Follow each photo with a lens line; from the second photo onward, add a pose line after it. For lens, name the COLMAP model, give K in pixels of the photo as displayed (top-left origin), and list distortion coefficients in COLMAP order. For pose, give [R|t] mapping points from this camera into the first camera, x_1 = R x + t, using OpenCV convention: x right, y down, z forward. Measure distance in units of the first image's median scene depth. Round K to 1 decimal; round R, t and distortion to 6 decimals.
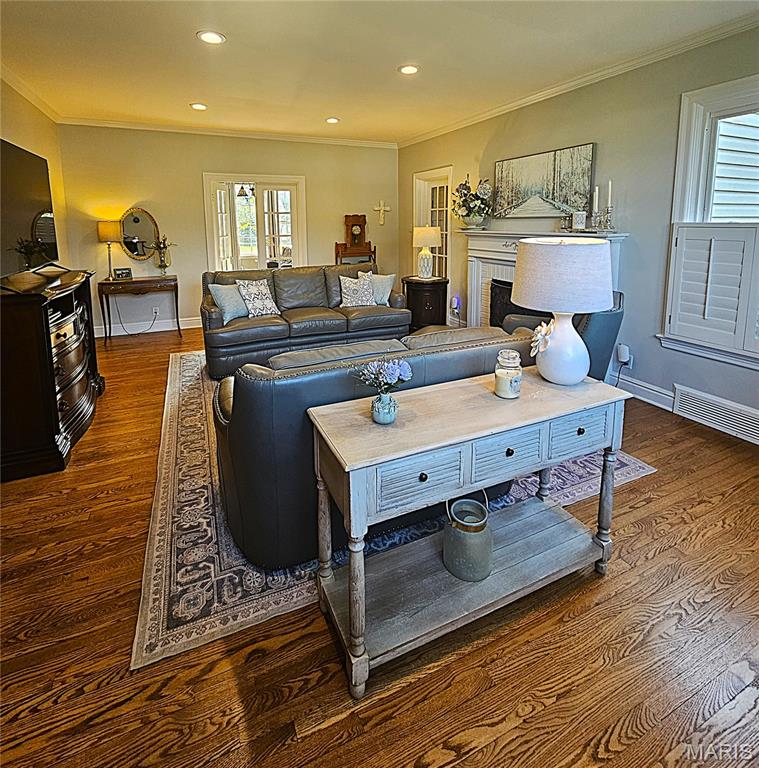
lens RADIAL K [[414.9, 0, 371.7], [0, 414.9, 278.1], [0, 0, 1]] dist [-0.000556, 0.000440]
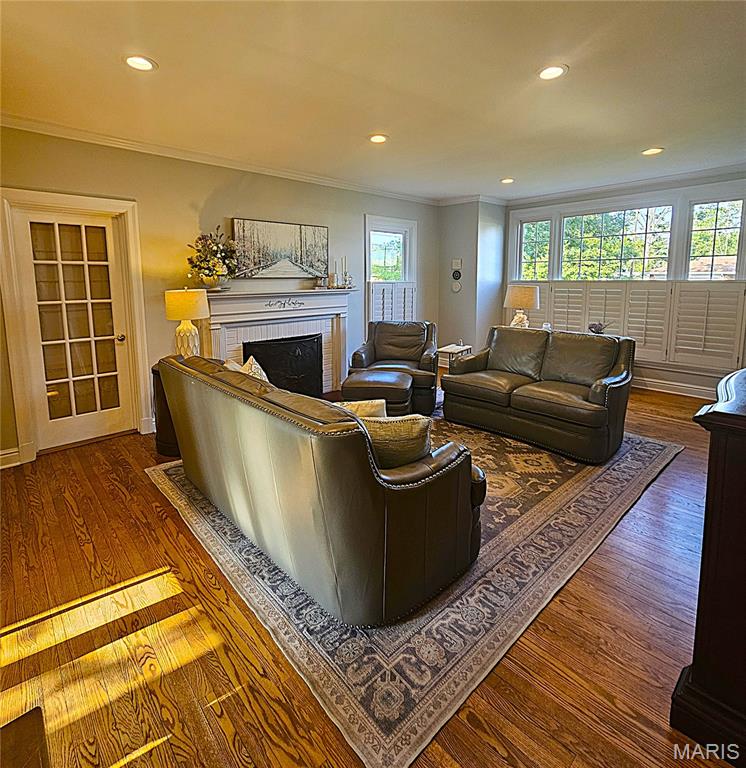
lens RADIAL K [[413.7, 0, 366.1], [0, 413.7, 326.4], [0, 0, 1]] dist [-0.001683, 0.012142]
pose [[-0.309040, -0.100763, 0.945696, -0.805915], [0.136917, 0.979299, 0.149086, -0.162947], [-0.941142, 0.175555, -0.288847, 1.199768]]
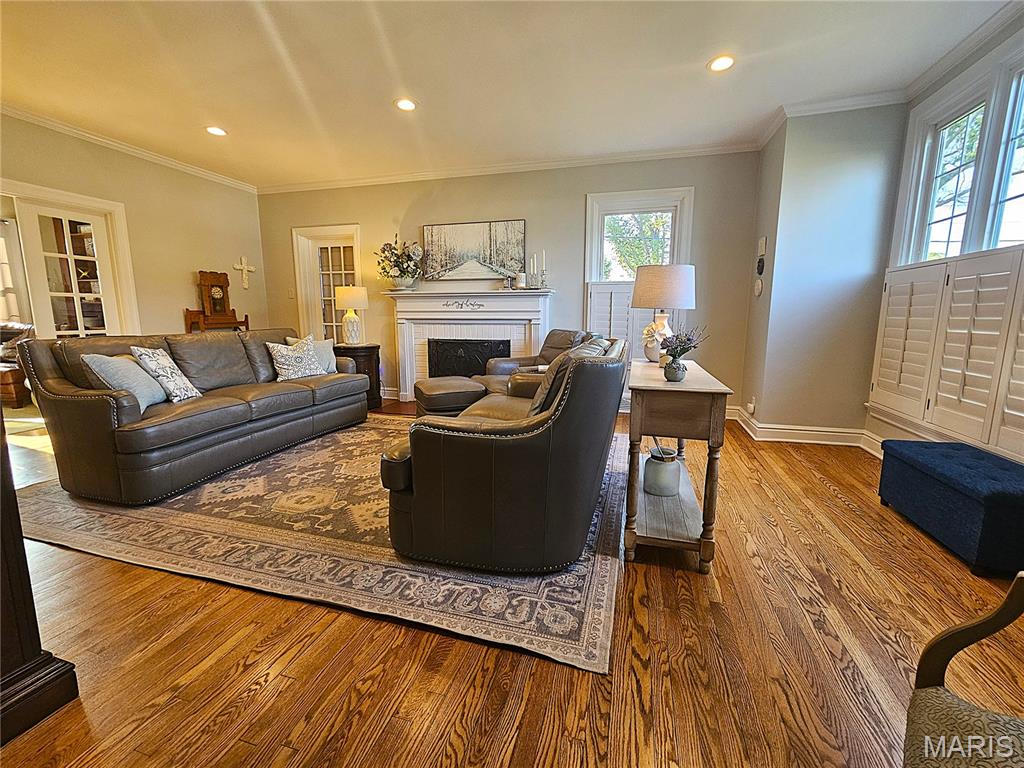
lens RADIAL K [[420.4, 0, 515.4], [0, 420.4, 379.1], [0, 0, 1]] dist [0.001348, 0.000044]
pose [[0.643612, -0.106886, 0.757851, -0.458537], [0.095182, 0.993691, 0.059314, 0.072723], [-0.759410, 0.033959, 0.649725, 0.176517]]
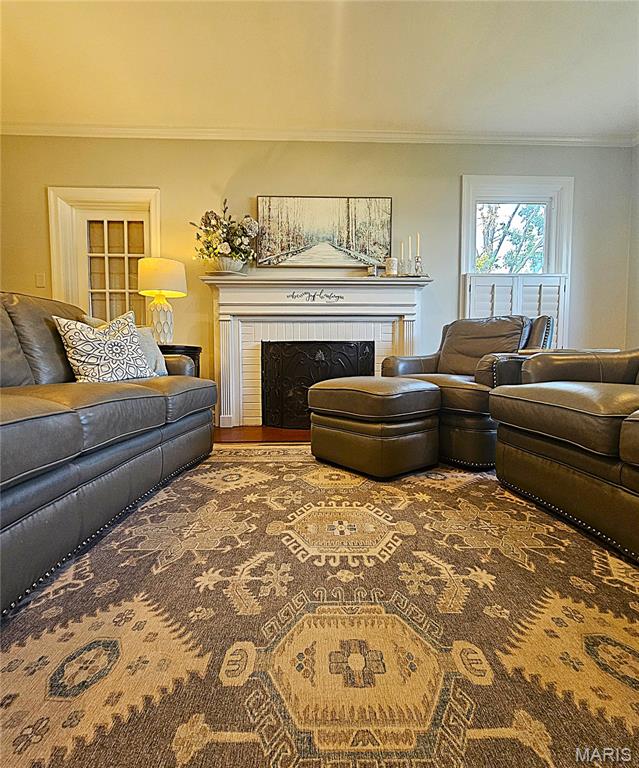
lens RADIAL K [[369.9, 0, 324.8], [0, 369.9, 379.2], [0, 0, 1]] dist [0.000644, -0.000474]
pose [[0.389685, -0.036599, 0.920221, -0.381010], [0.119147, 0.992816, -0.010969, 0.114055], [-0.913209, 0.113916, 0.391246, 0.742921]]
